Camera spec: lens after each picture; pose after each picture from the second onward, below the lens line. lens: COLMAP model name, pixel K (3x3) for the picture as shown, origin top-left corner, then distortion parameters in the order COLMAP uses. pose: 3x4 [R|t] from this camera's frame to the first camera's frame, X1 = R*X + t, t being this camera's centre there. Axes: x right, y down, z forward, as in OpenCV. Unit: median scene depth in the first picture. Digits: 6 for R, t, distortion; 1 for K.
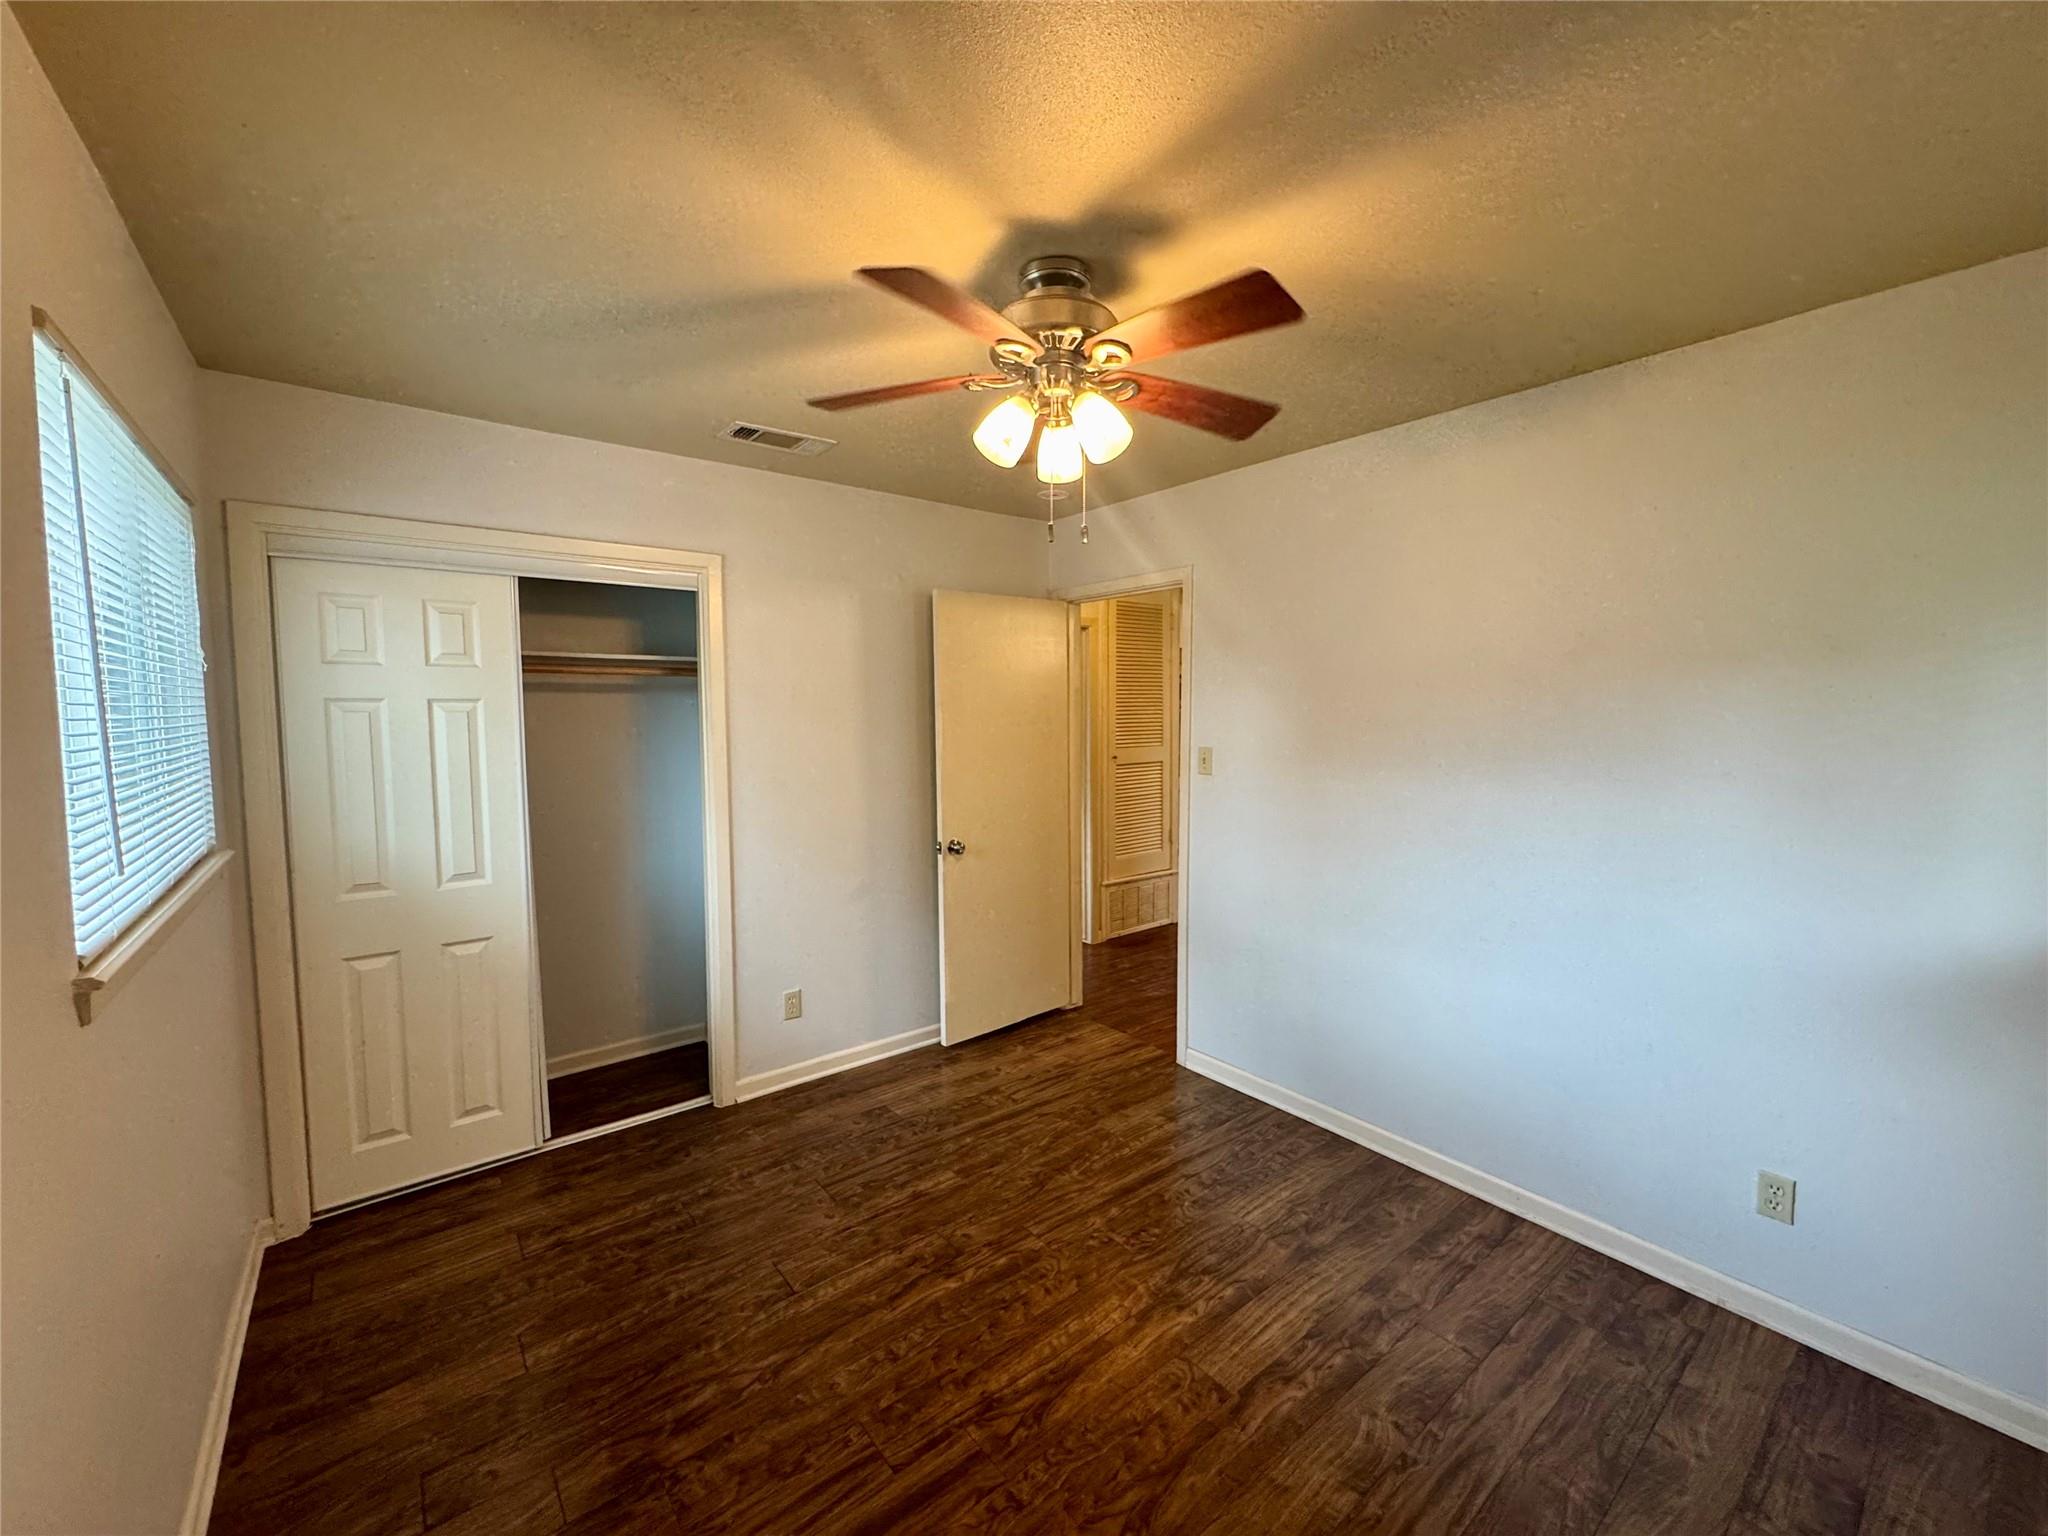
lens RADIAL K [[817.8, 0, 1029.4], [0, 817.8, 764.1], [0, 0, 1]] dist [-0.002977, -0.000229]
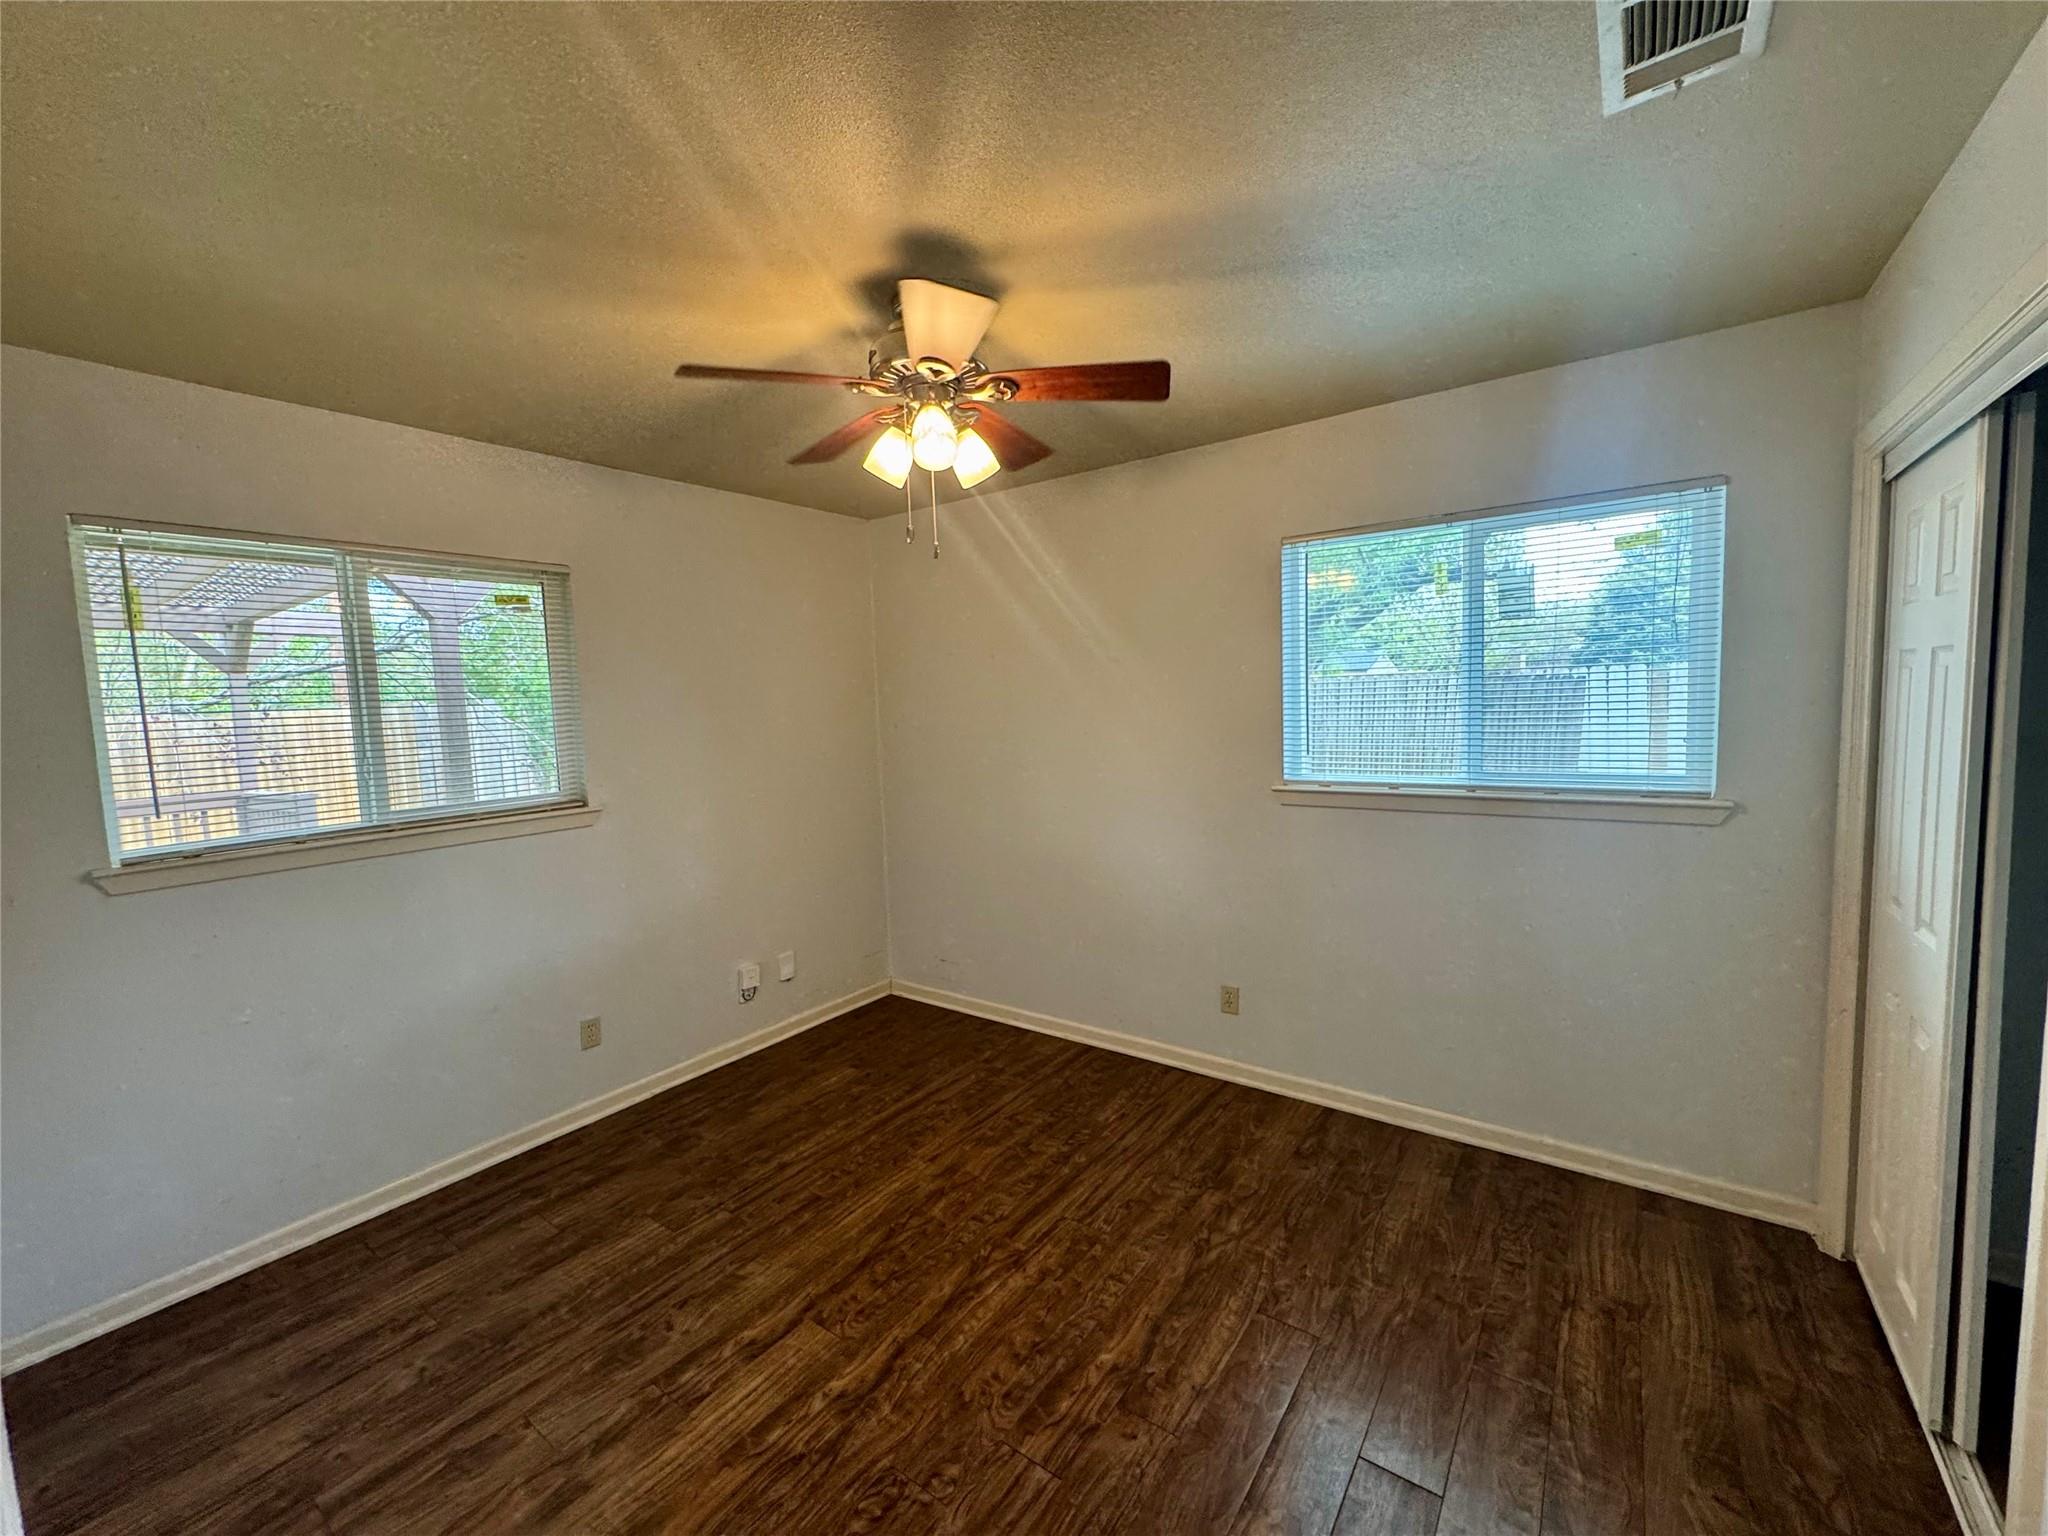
lens RADIAL K [[817.8, 0, 1029.4], [0, 817.8, 764.1], [0, 0, 1]] dist [-0.002977, -0.000229]
pose [[-0.963690, 0.056600, -0.260955, 0.191045], [0.018651, 0.989158, 0.145665, -0.126605], [0.266371, 0.135509, -0.954298, 1.886637]]
